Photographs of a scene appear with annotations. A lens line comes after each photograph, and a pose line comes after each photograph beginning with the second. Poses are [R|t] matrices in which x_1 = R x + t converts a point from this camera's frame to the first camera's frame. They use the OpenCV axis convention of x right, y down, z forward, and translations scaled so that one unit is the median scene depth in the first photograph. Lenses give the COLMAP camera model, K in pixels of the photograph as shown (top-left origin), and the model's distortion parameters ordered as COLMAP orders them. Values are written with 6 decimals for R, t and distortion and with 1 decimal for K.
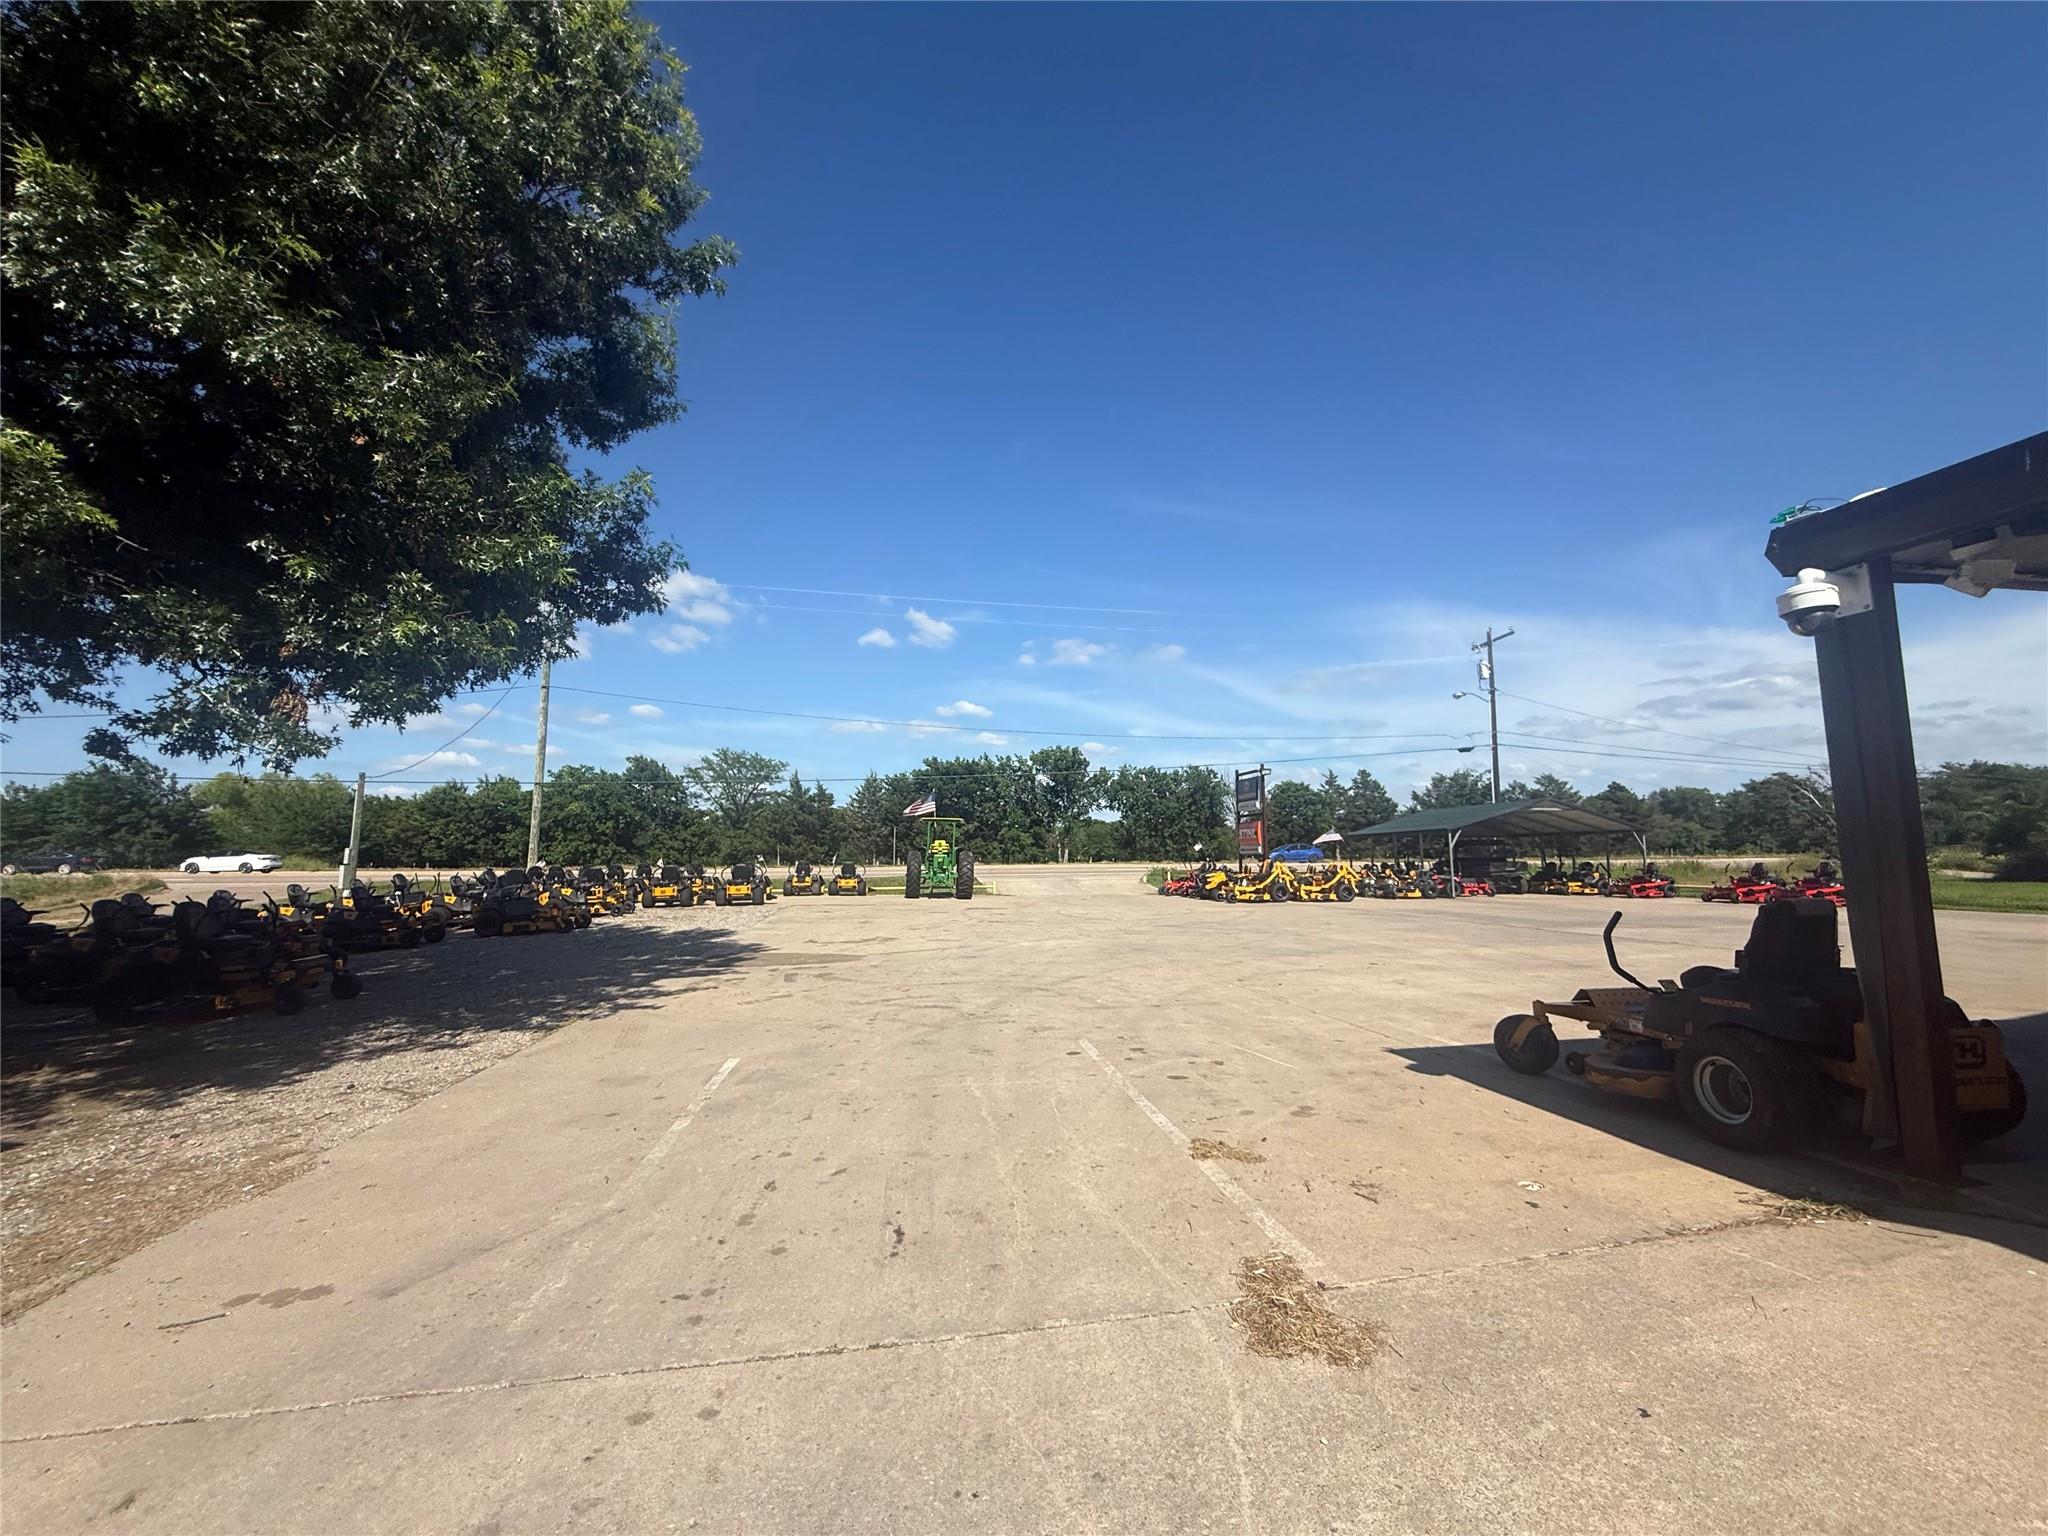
lens RADIAL K [[820.0, 0, 1024.0], [0, 820.0, 768.0], [0, 0, 1]] dist [-0.002336, 0.000293]
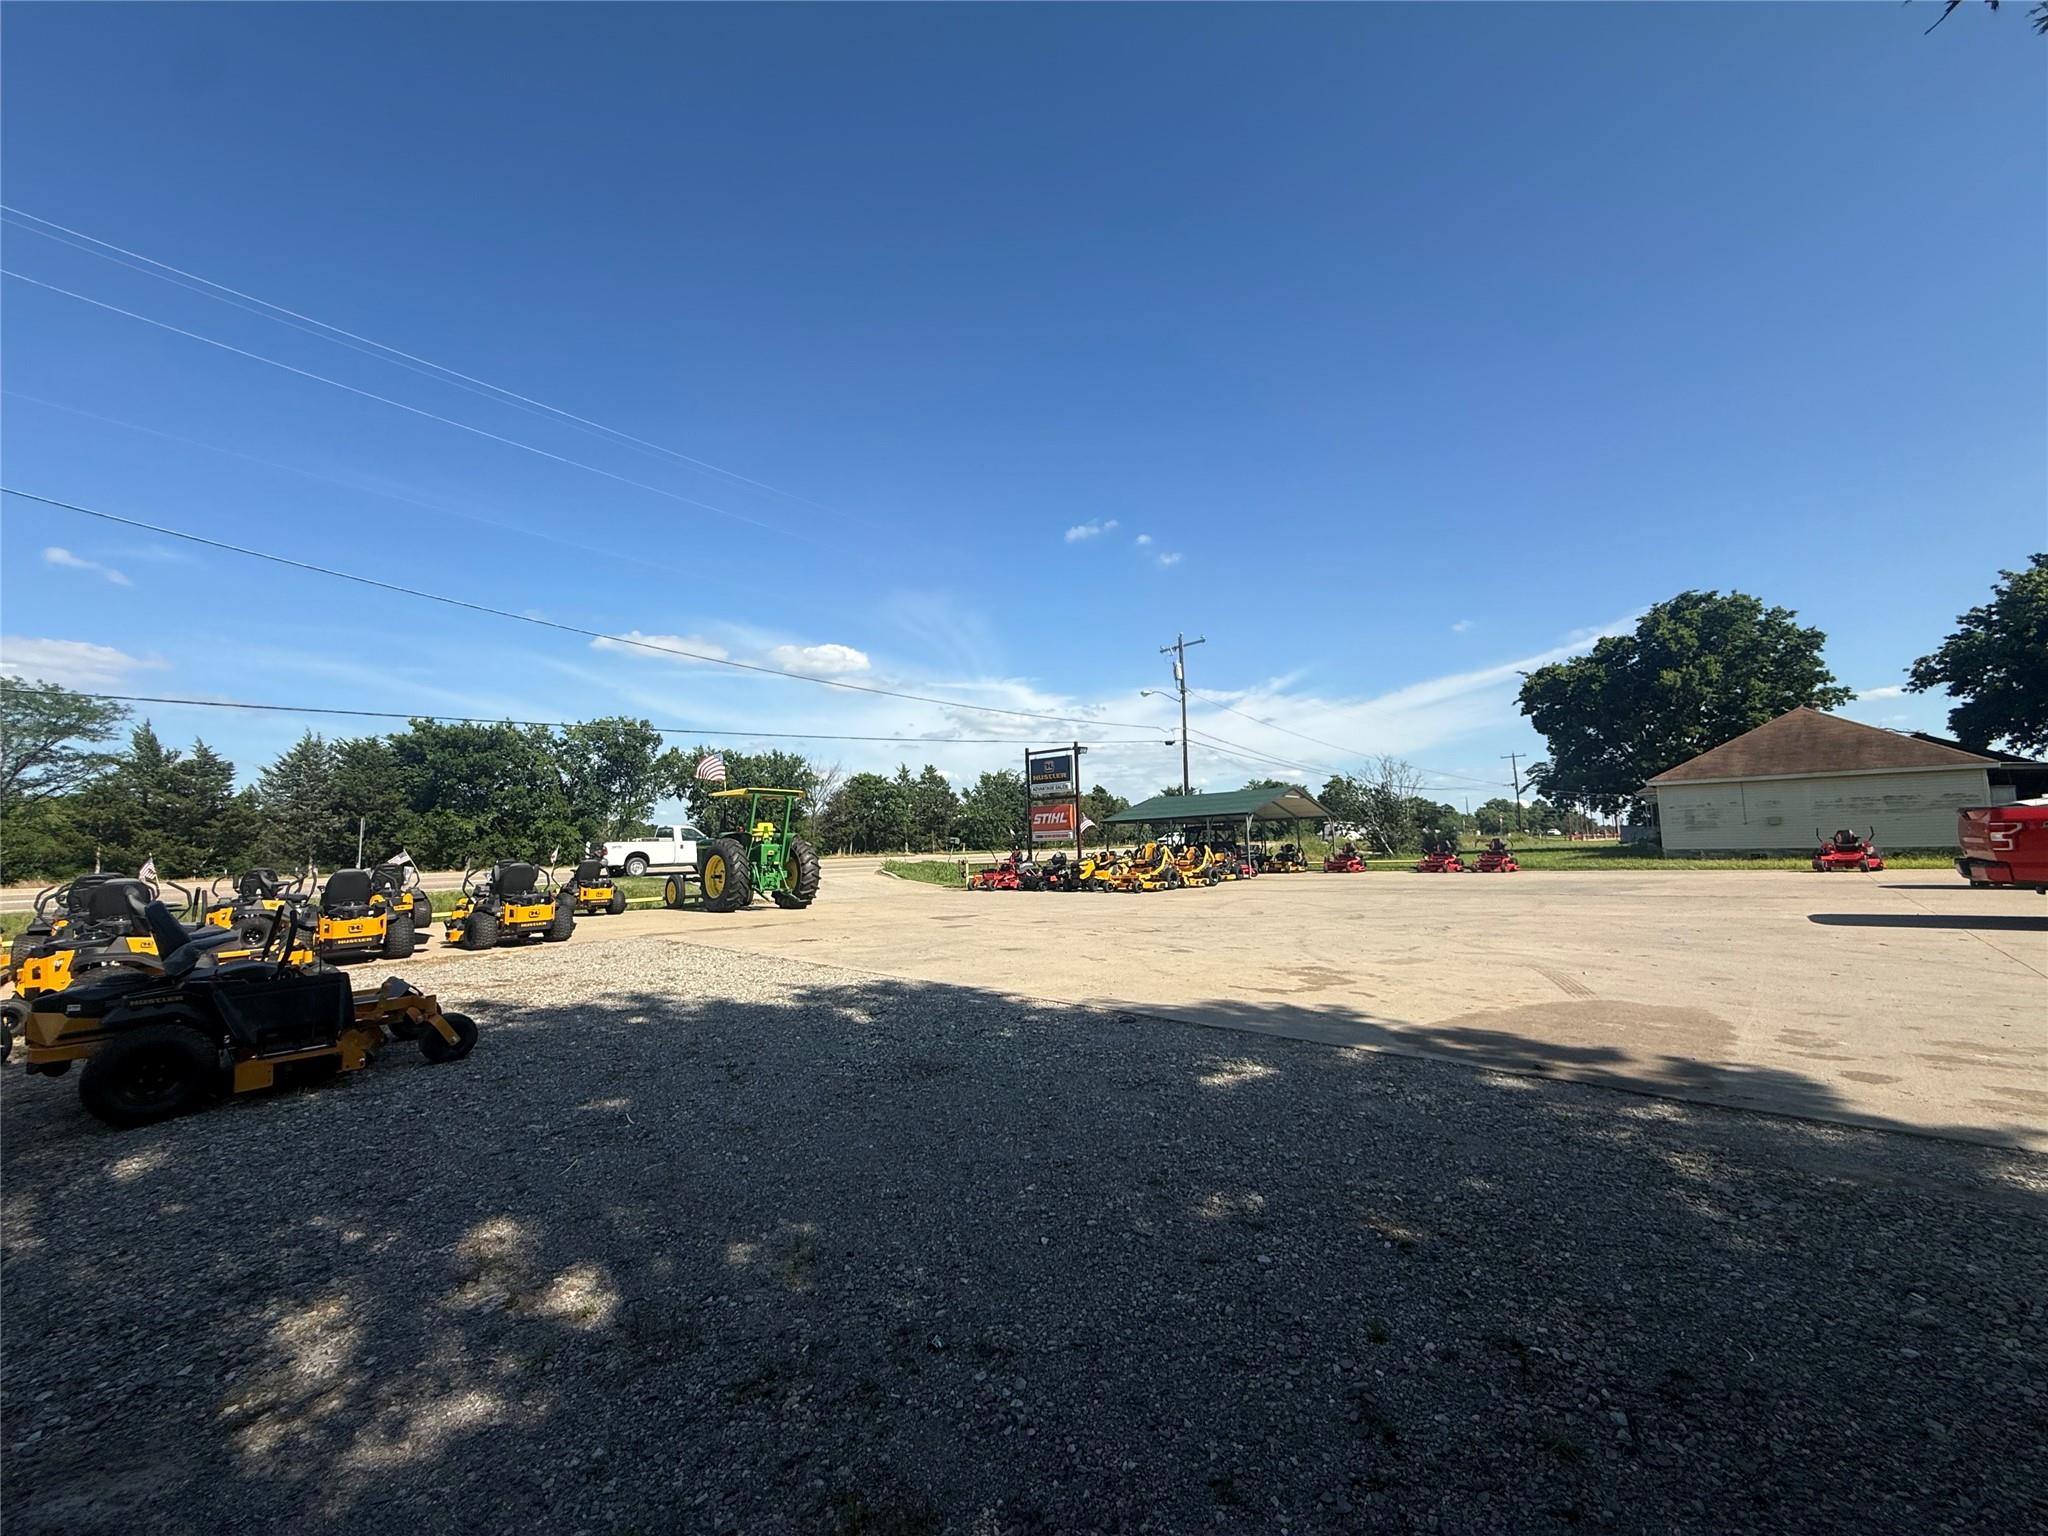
lens RADIAL K [[820.0, 0, 1024.0], [0, 820.0, 768.0], [0, 0, 1]] dist [-0.002336, 0.000293]
pose [[0.788807, 0.043828, 0.613077, -0.137804], [-0.043922, 0.998924, -0.014900, 0.018034], [-0.613070, -0.015174, 0.789883, 0.138944]]
